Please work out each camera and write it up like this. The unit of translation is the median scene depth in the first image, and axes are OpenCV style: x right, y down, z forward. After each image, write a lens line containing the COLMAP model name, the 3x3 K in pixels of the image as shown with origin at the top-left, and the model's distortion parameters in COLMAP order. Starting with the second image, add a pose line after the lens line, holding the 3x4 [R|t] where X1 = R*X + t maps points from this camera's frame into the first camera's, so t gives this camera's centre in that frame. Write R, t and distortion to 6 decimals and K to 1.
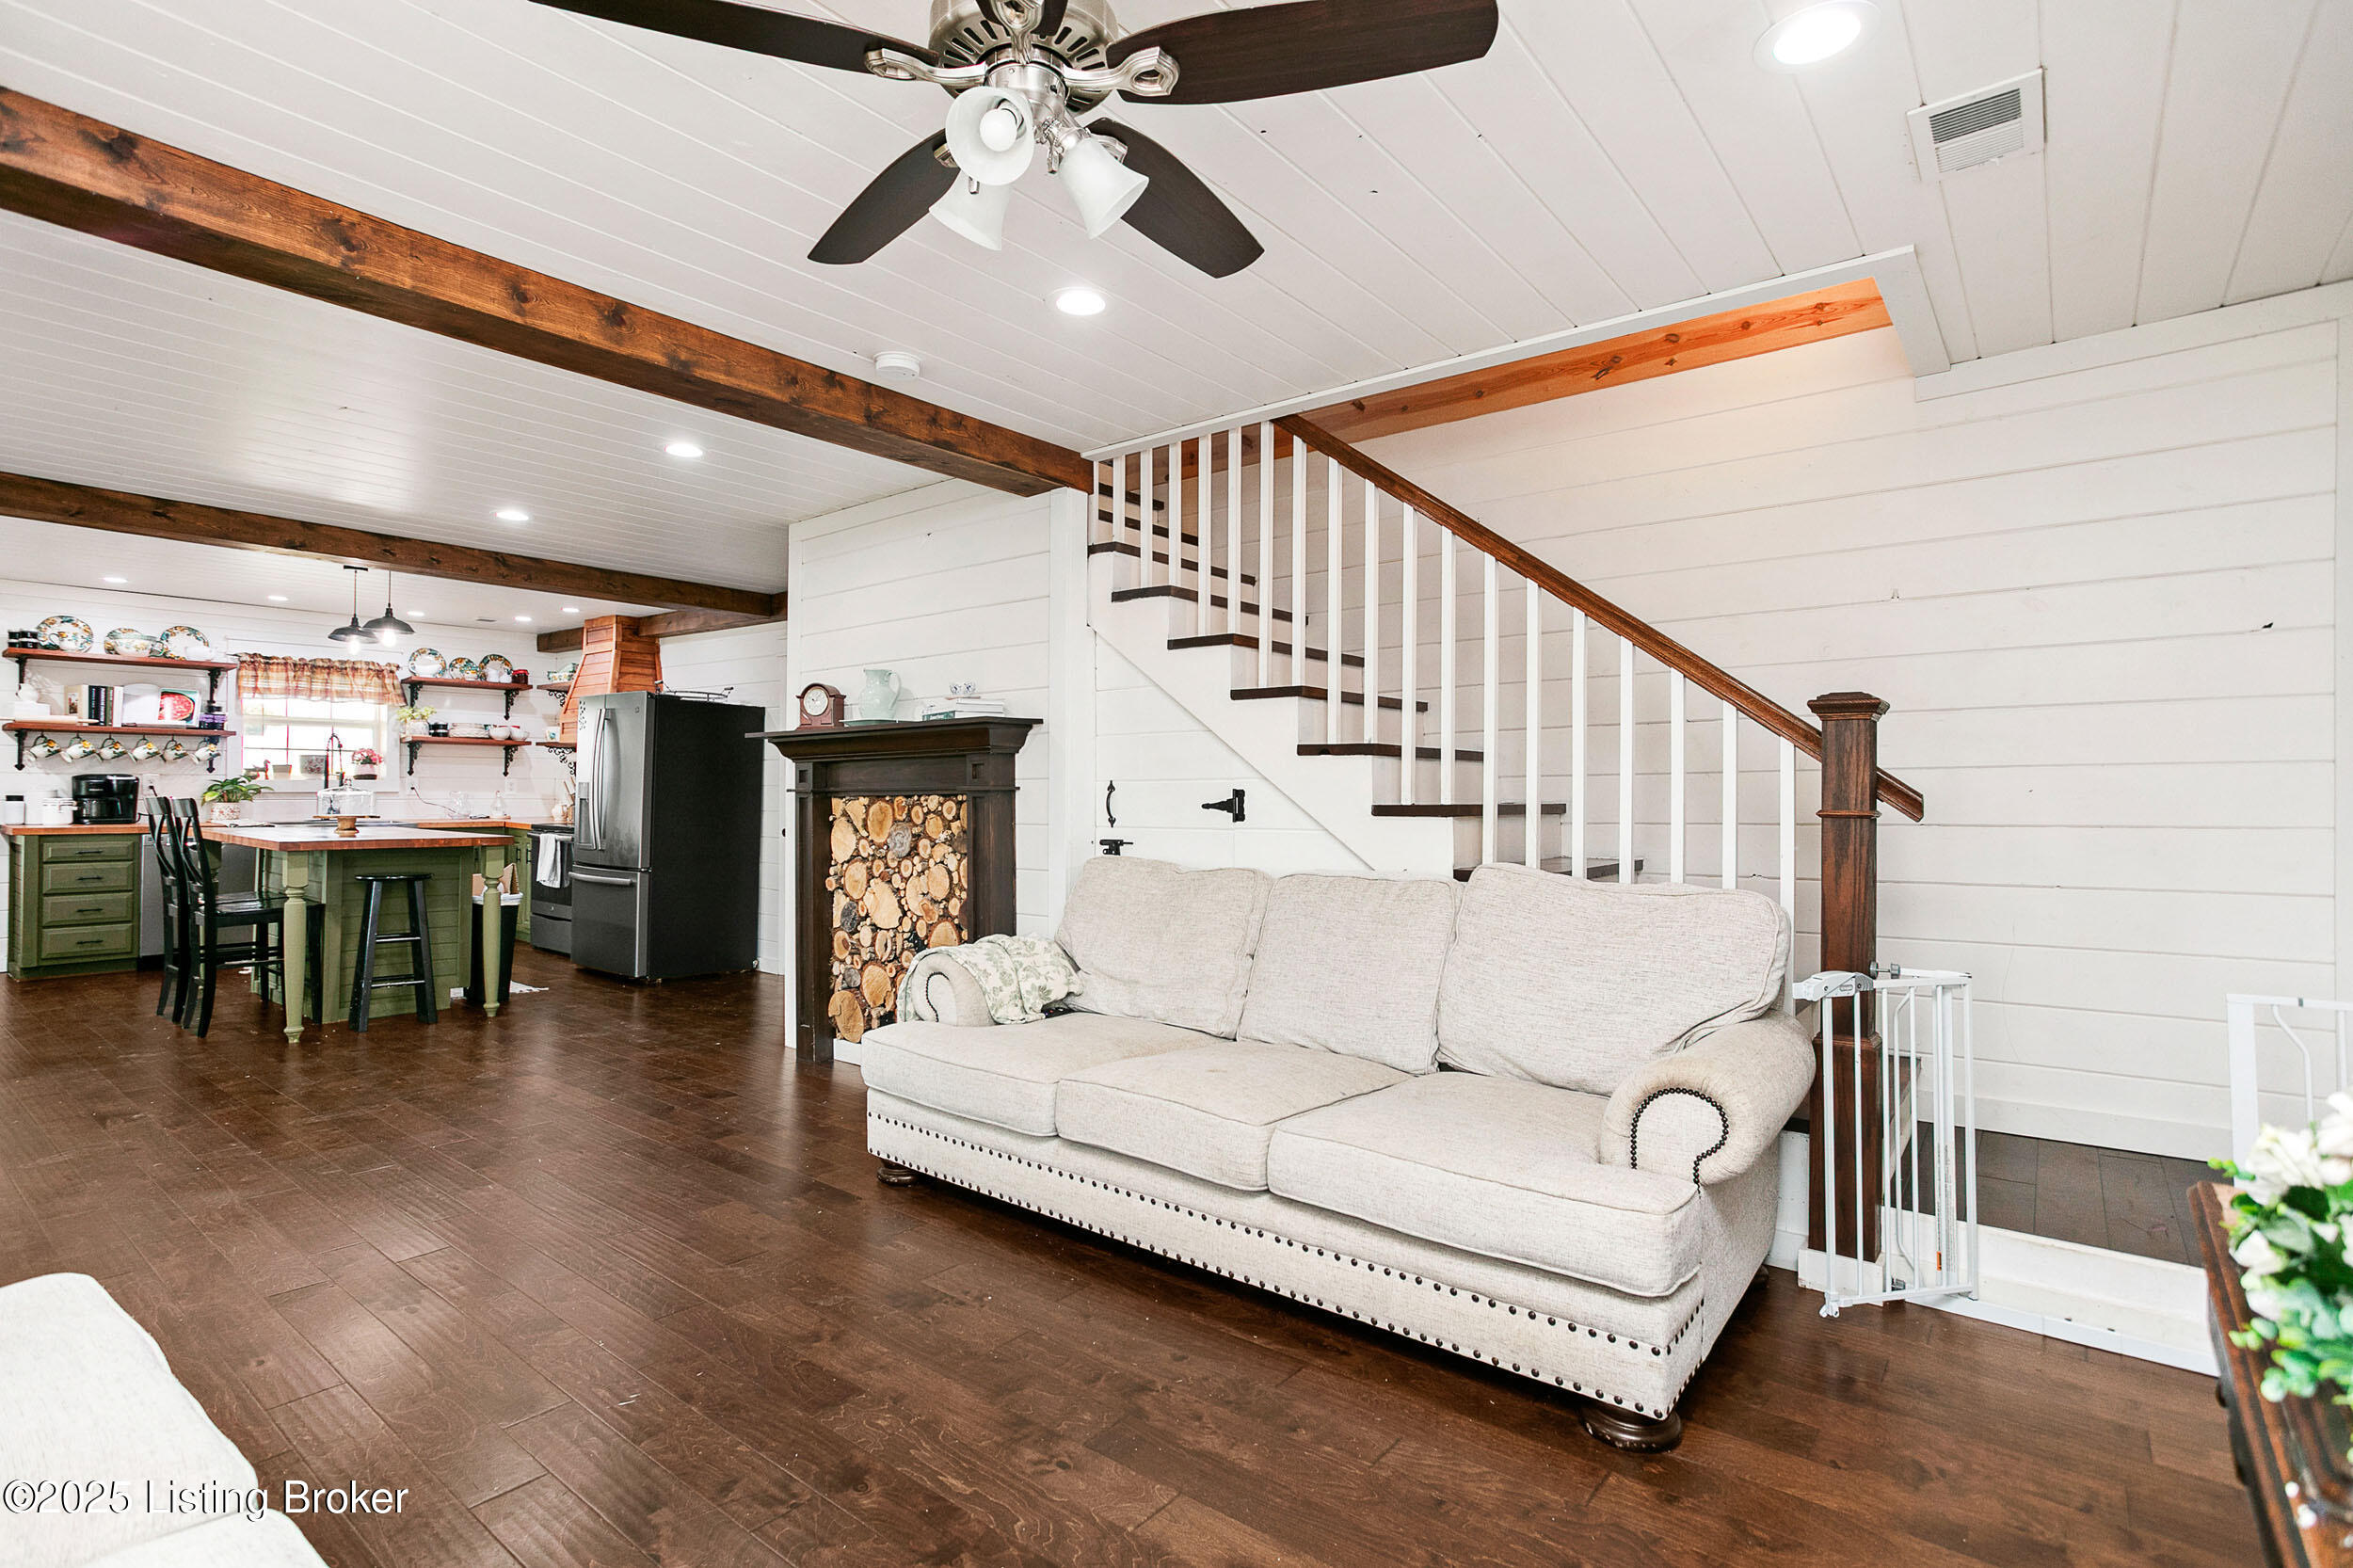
lens RADIAL K [[1185.0, 0, 1176.5], [0, 1185.0, 784.0], [0, 0, 1]] dist [0.031765, 0.000201]
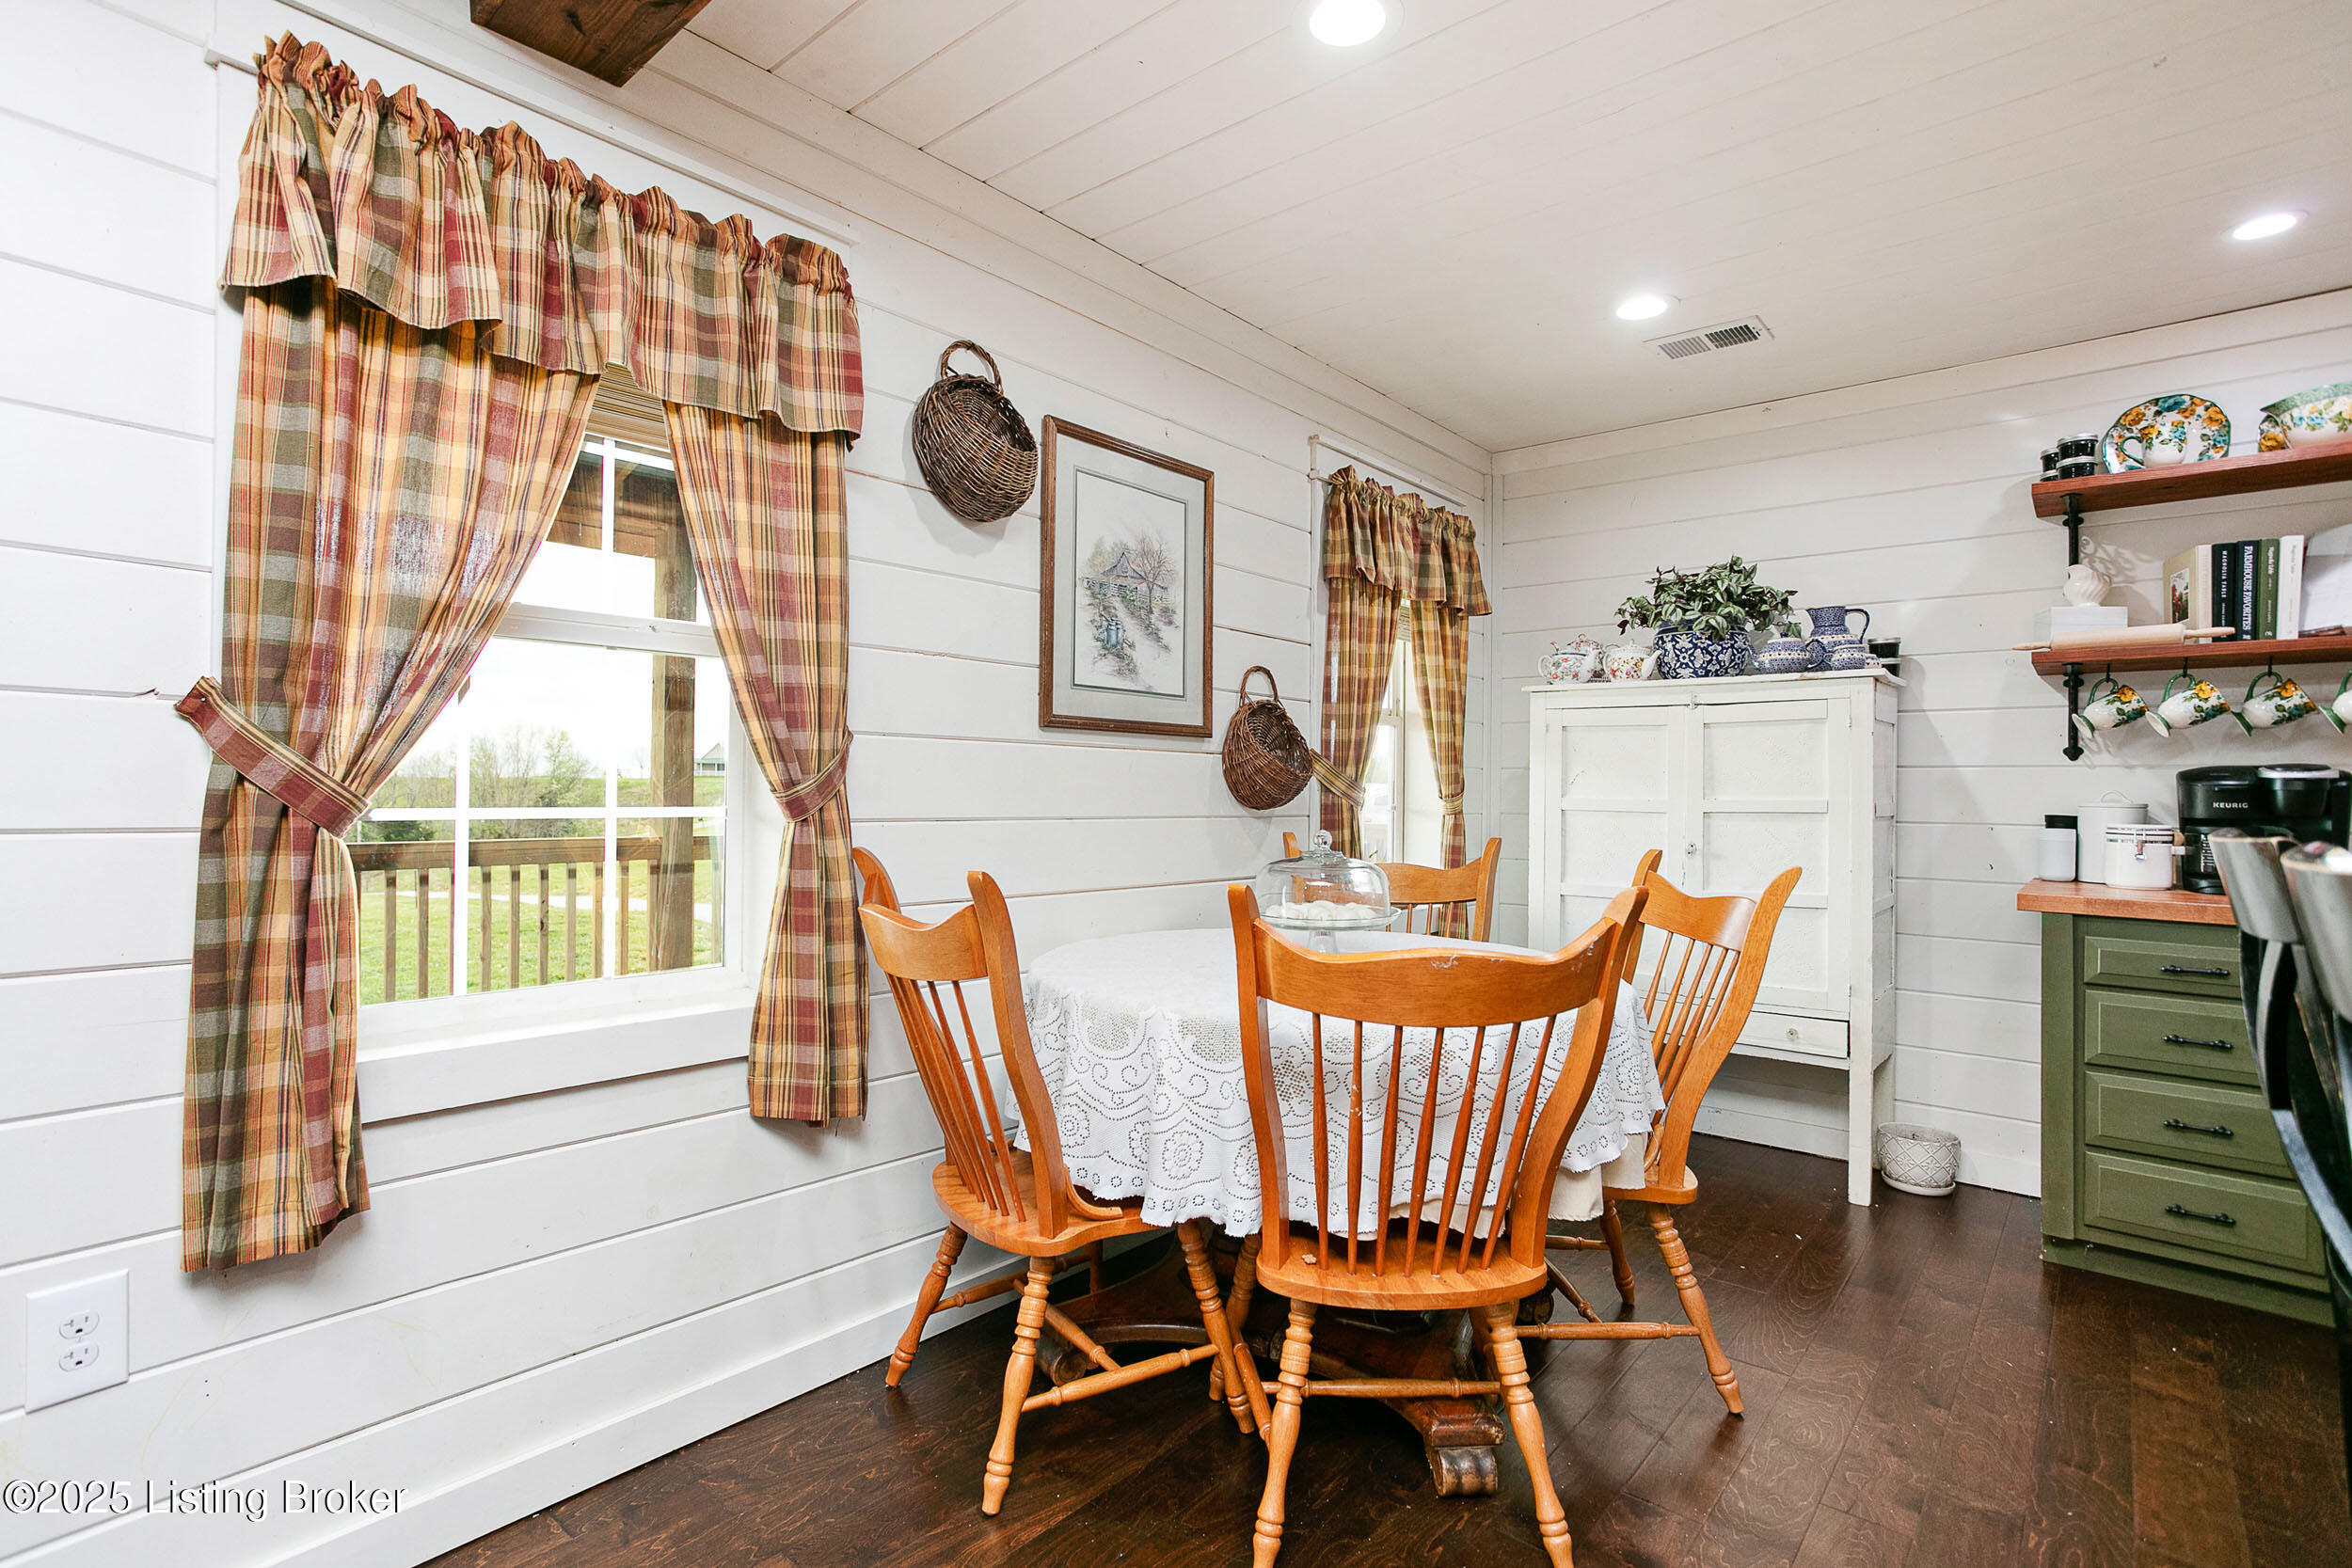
lens RADIAL K [[1140.6, 0, 1176.0], [0, 1140.6, 784.0], [0, 0, 1]] dist [-0.055808, 0.036195]
pose [[-0.015898, -0.008091, -0.999841, -0.522441], [-0.004497, 0.999958, -0.008020, 0.002271], [0.999864, 0.004368, -0.015934, 0.664440]]
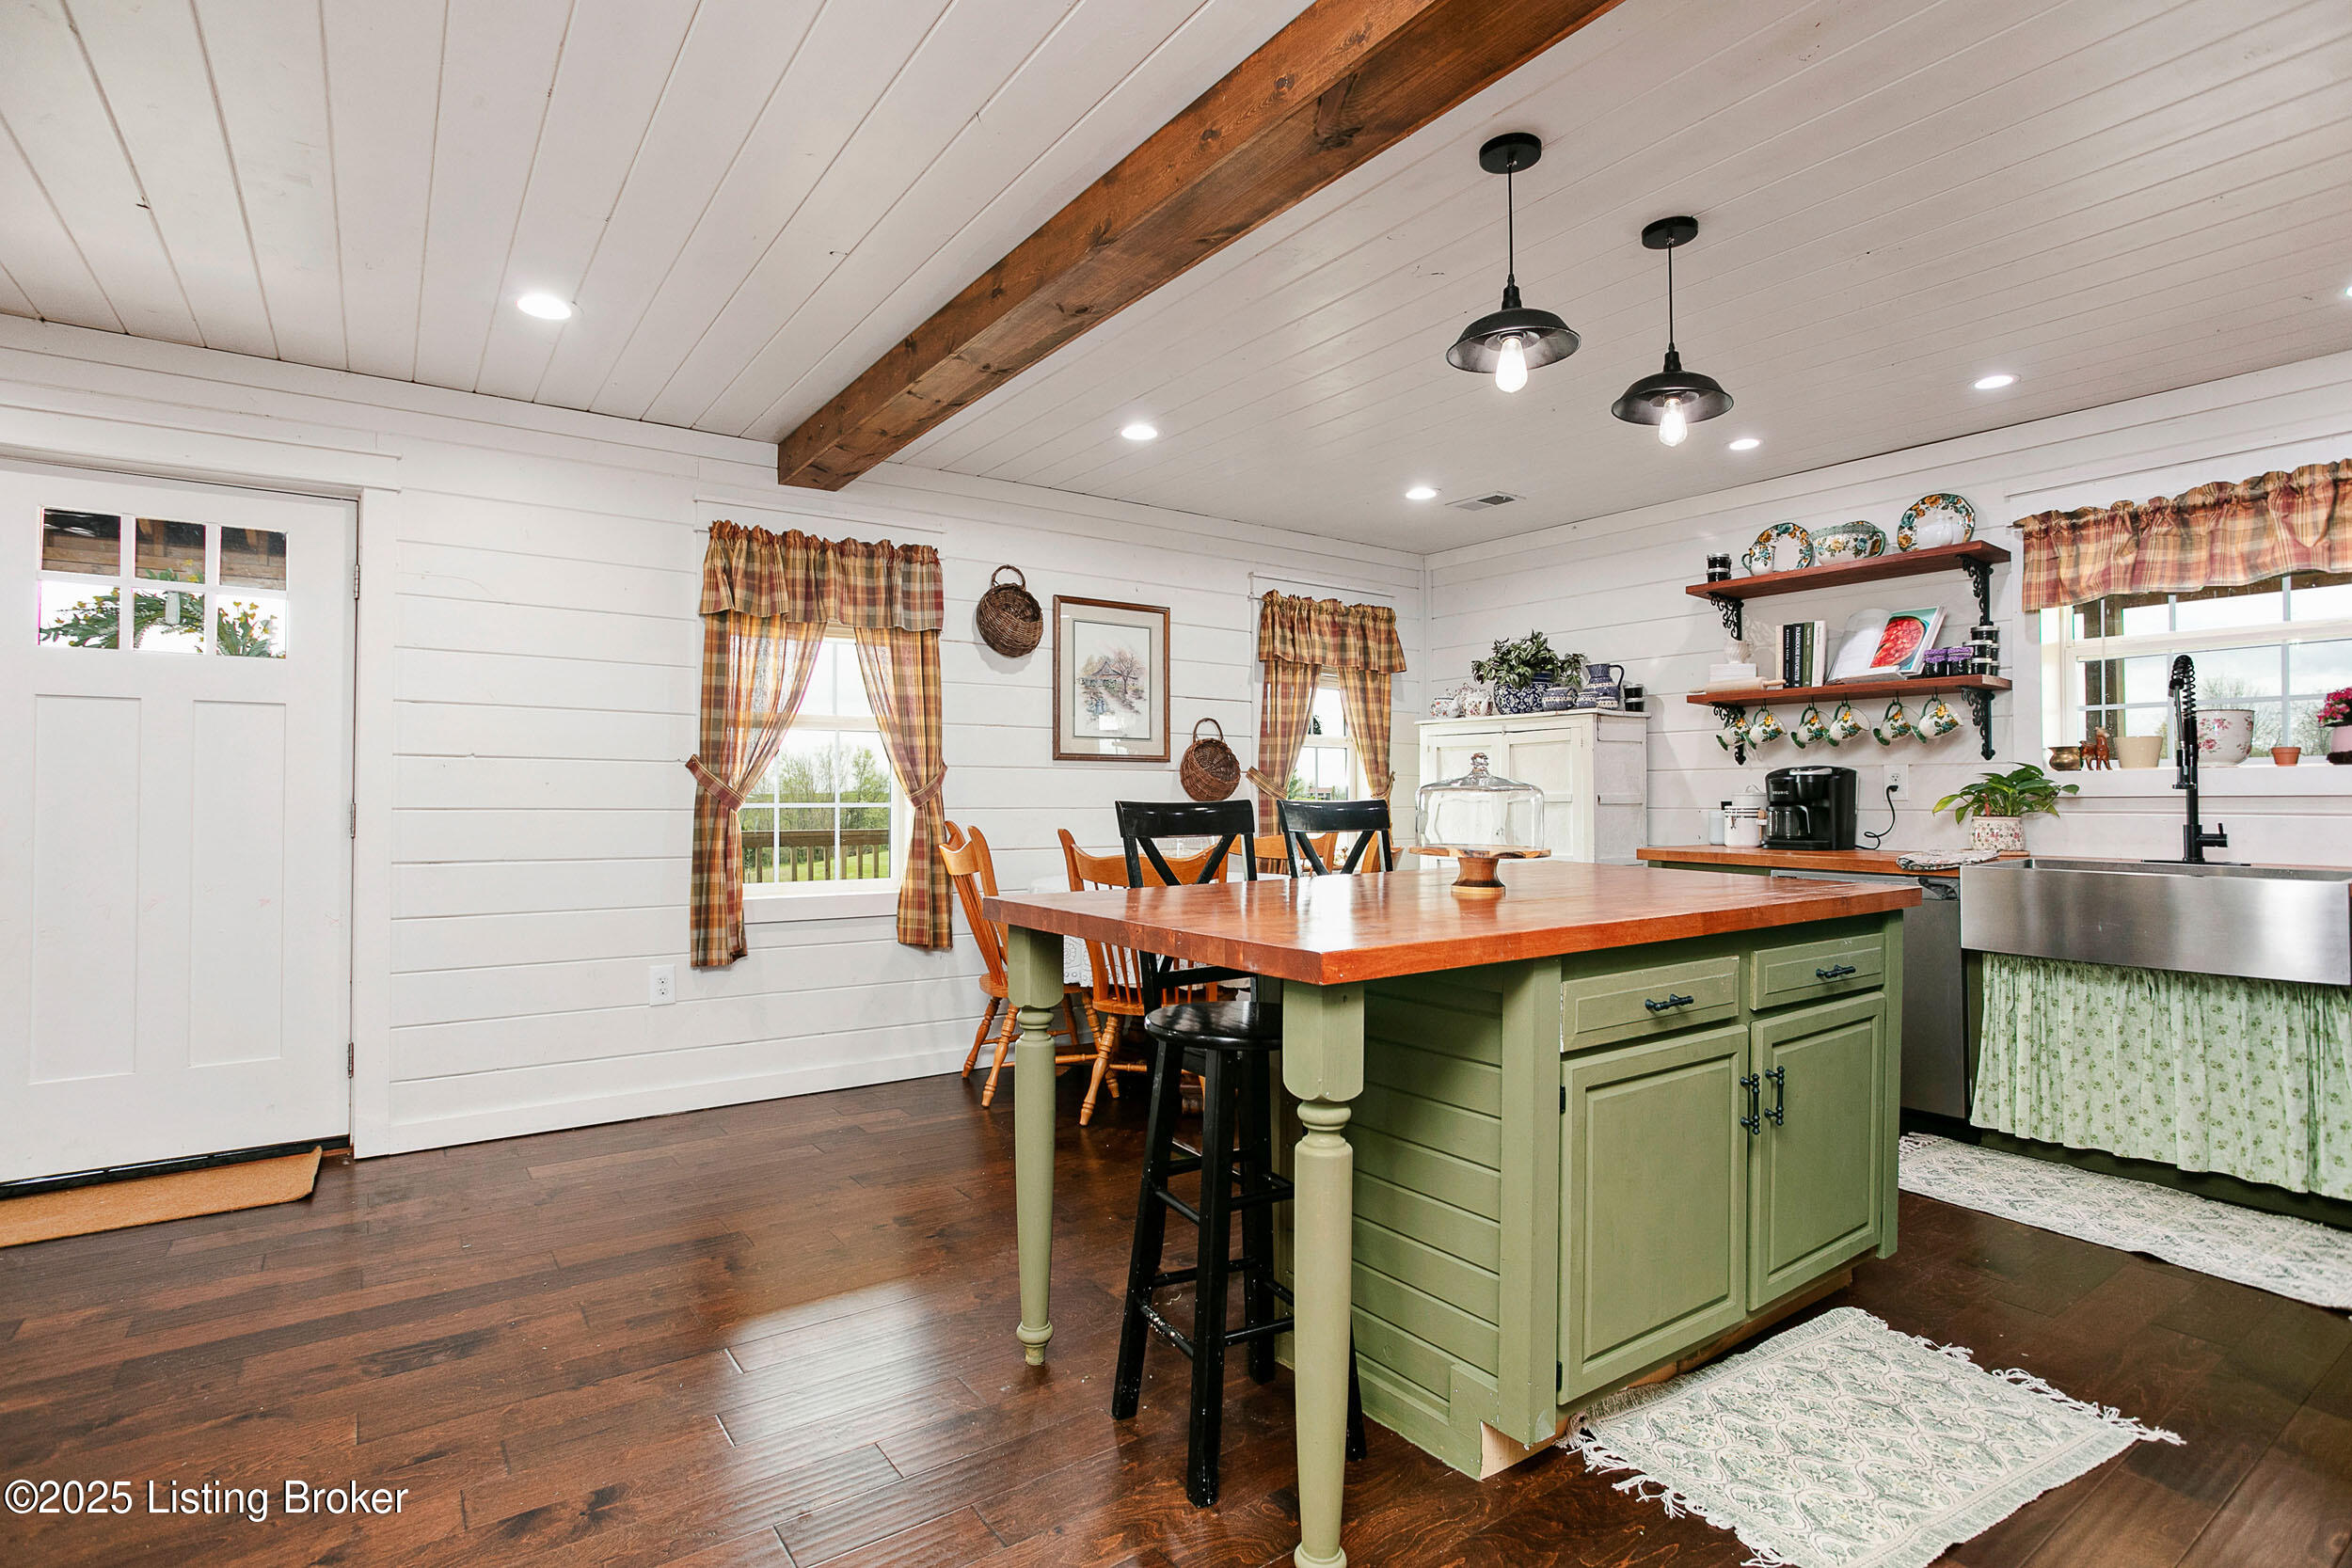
lens RADIAL K [[1140.6, 0, 1176.0], [0, 1140.6, 784.0], [0, 0, 1]] dist [-0.055808, 0.036195]
pose [[-0.246849, -0.014486, -0.968946, -0.262582], [0.007240, 0.999833, -0.016792, 0.007577], [0.969027, -0.011160, -0.246703, 0.838602]]
